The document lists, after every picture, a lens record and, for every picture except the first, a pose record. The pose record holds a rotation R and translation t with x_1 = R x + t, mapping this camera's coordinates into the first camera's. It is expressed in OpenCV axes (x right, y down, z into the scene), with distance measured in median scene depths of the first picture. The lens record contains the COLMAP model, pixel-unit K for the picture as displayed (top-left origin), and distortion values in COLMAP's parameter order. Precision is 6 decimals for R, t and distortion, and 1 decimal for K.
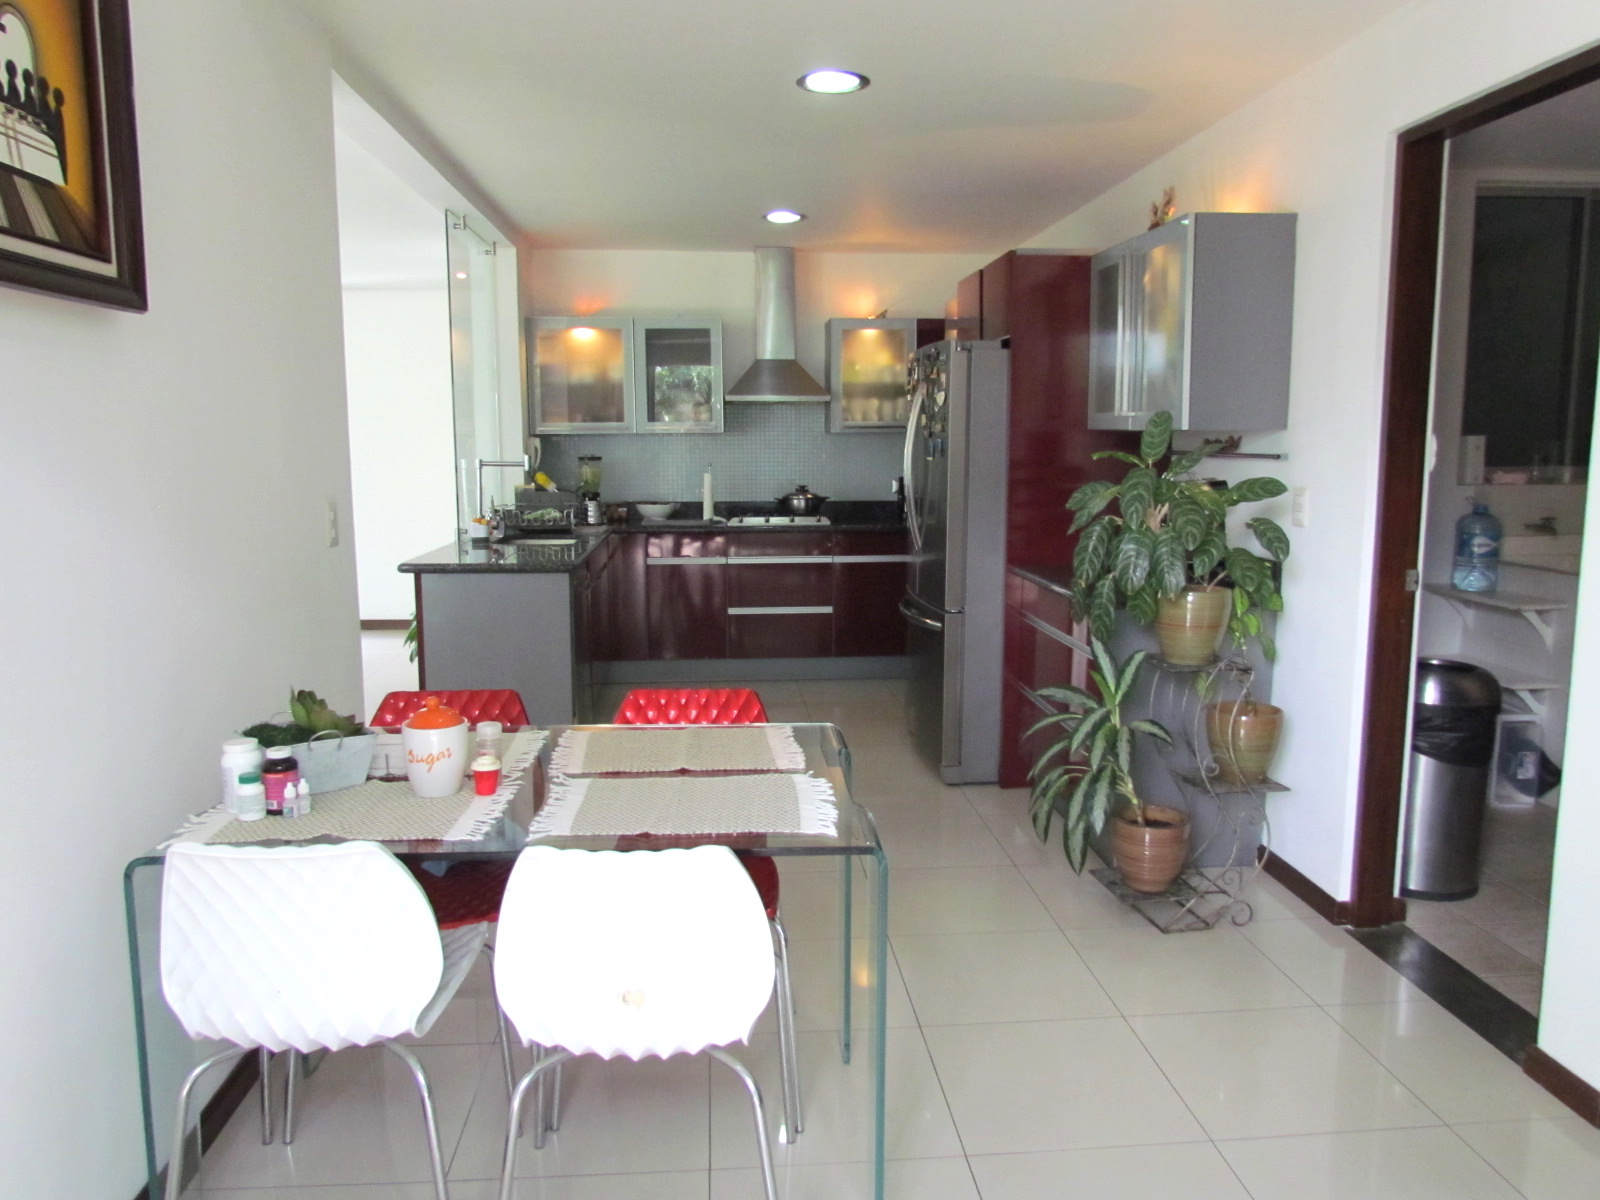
lens RADIAL K [[1137.9, 0, 772.1], [0, 1137.9, 595.4], [0, 0, 1]] dist [-0.026251, -0.002226]
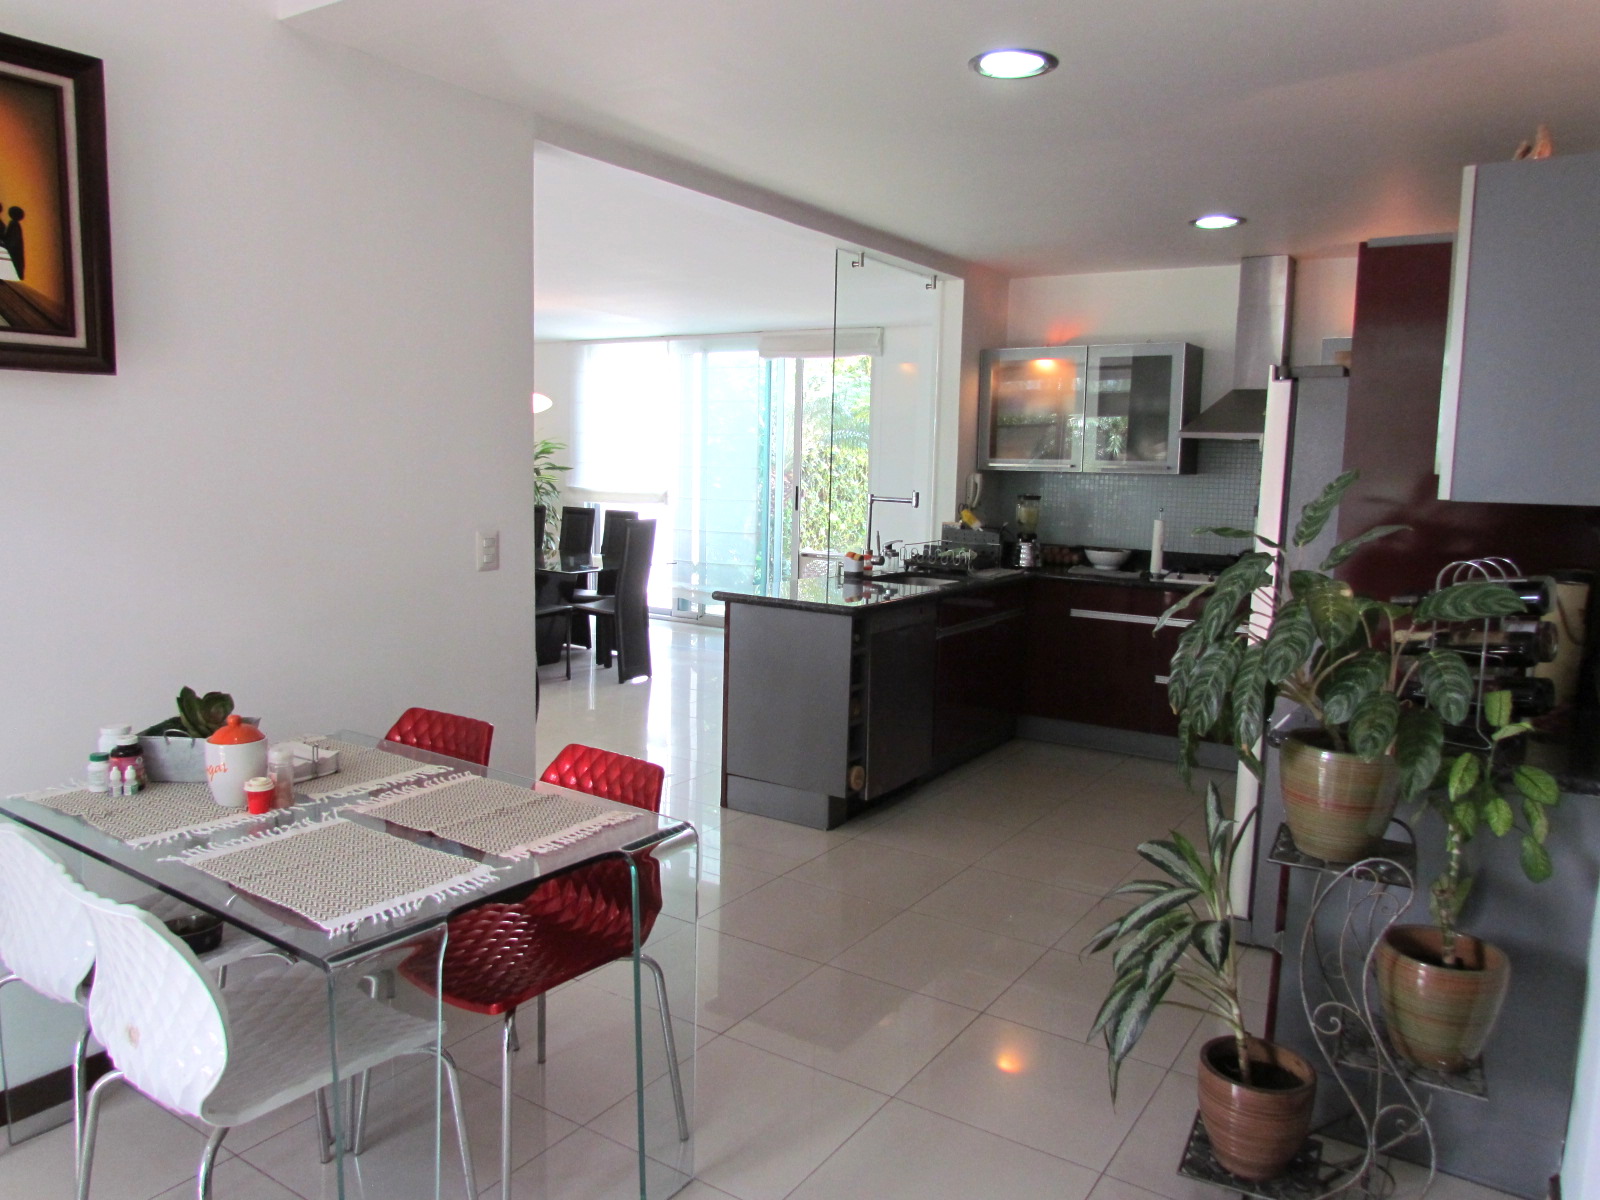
lens RADIAL K [[1137.9, 0, 797.8], [0, 1137.9, 587.4], [0, 0, 1]] dist [-0.026251, -0.002226]
pose [[0.800263, 0.092221, -0.592515, 0.257485], [-0.109314, 0.993982, 0.007064, -0.033621], [0.589601, 0.059118, 0.805528, 0.142970]]
